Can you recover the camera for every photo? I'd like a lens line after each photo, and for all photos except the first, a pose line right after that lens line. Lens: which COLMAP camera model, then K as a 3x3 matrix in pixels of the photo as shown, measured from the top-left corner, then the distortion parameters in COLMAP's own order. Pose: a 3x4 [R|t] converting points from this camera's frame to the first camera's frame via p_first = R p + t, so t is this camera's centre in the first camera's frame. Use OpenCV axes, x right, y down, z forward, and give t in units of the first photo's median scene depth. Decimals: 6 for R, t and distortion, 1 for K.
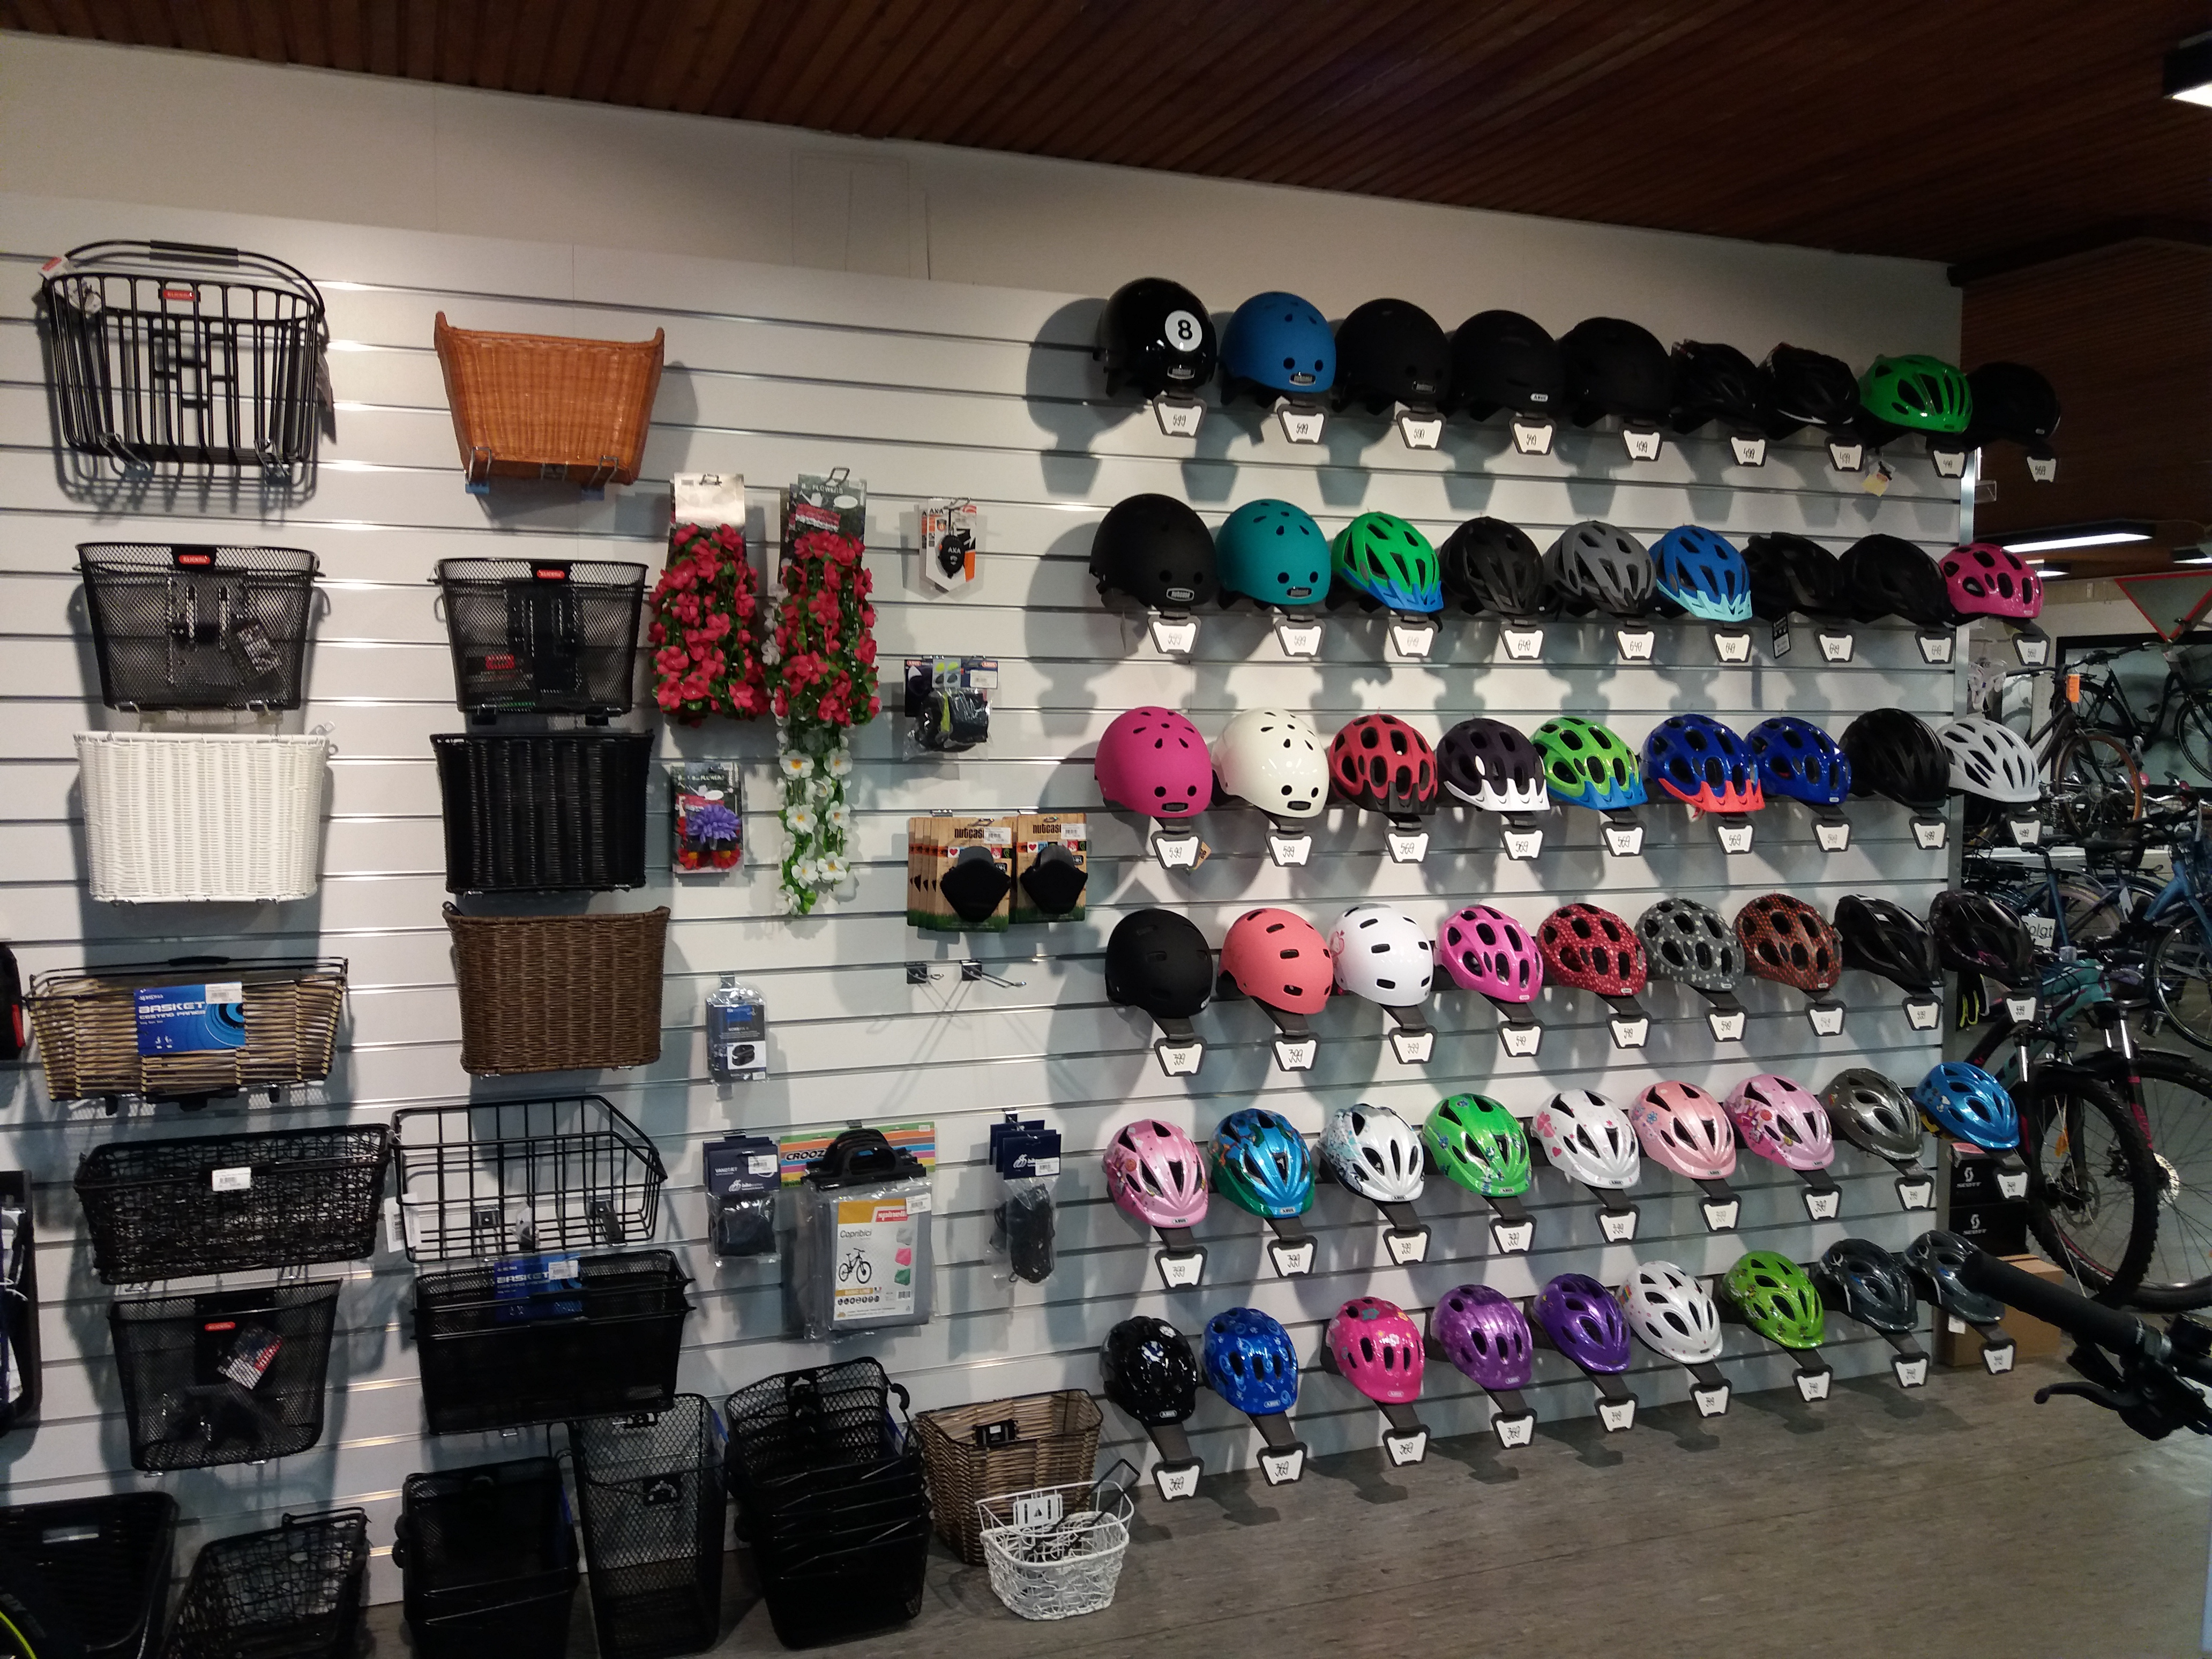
lens RADIAL K [[1788.2, 0, 1105.2], [0, 1788.2, 780.4], [0, 0, 1]] dist [0.006430, 0.004668]
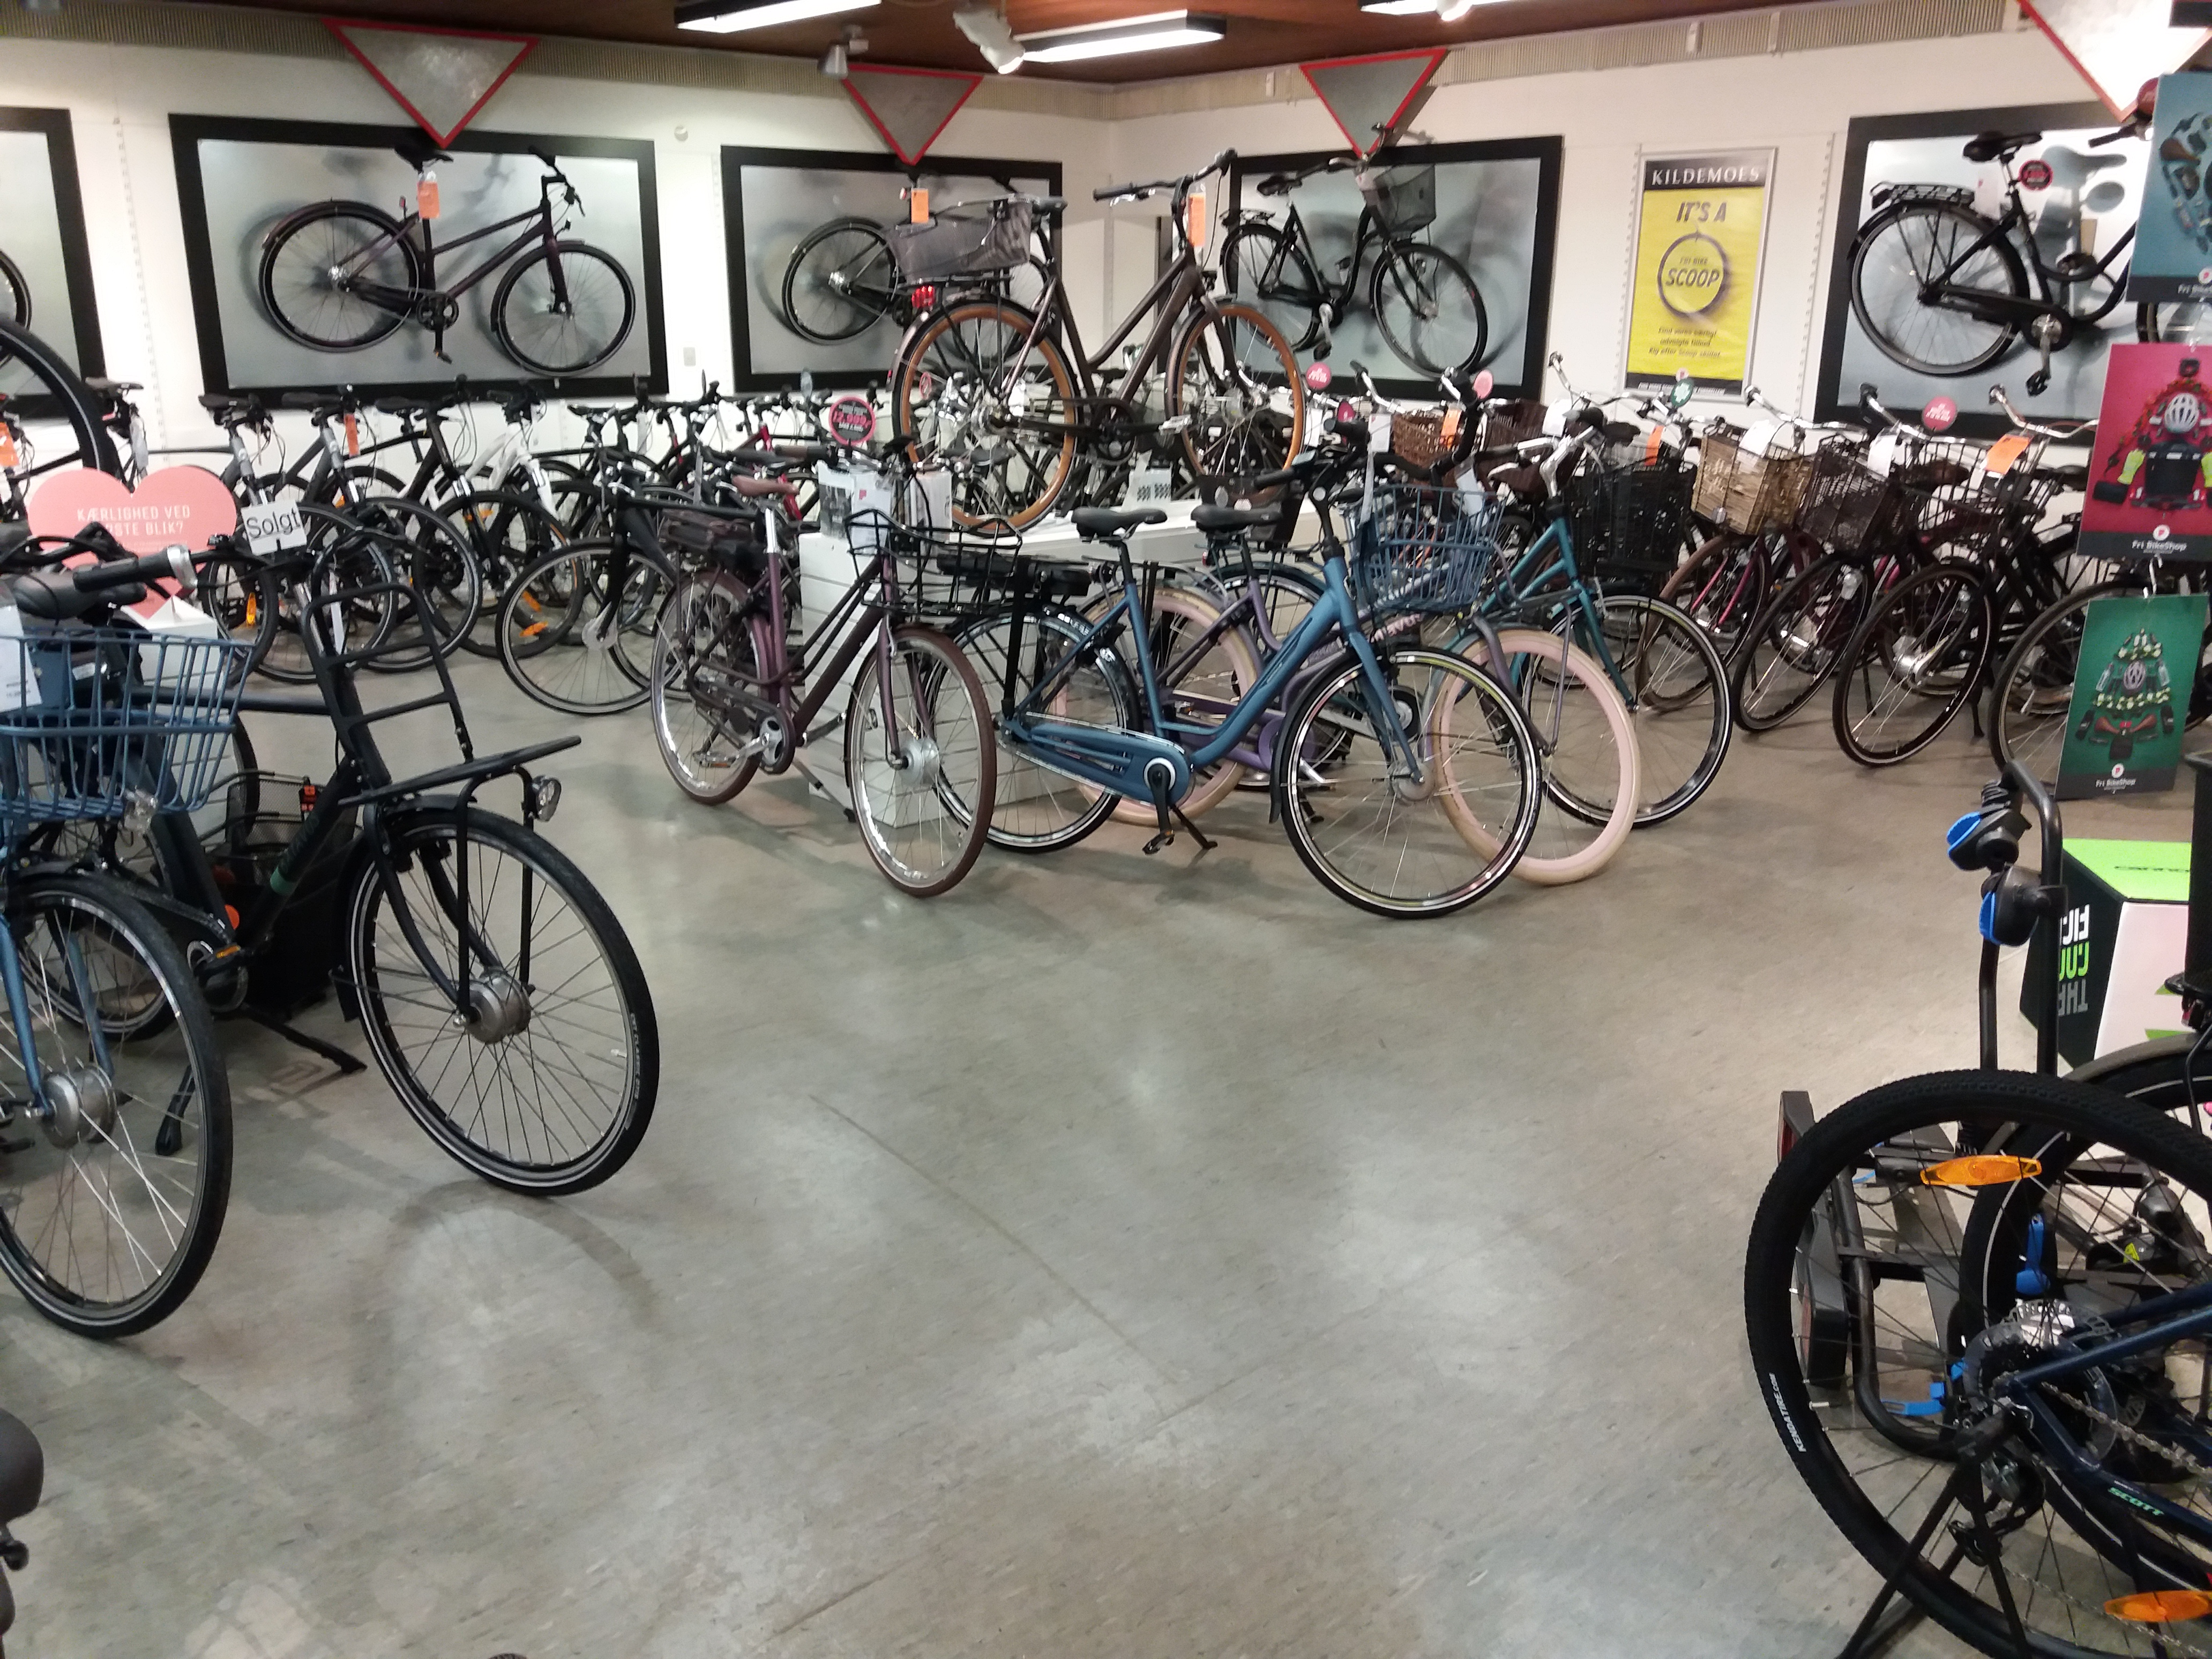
lens RADIAL K [[1795.5, 0, 1106.0], [0, 1795.5, 829.5], [0, 0, 1]] dist [-0.000979, -0.009169]
pose [[0.930126, -0.114079, 0.349072, 0.233245], [0.020562, 0.965215, 0.260649, -0.011796], [-0.366664, -0.235259, 0.900117, 0.360421]]
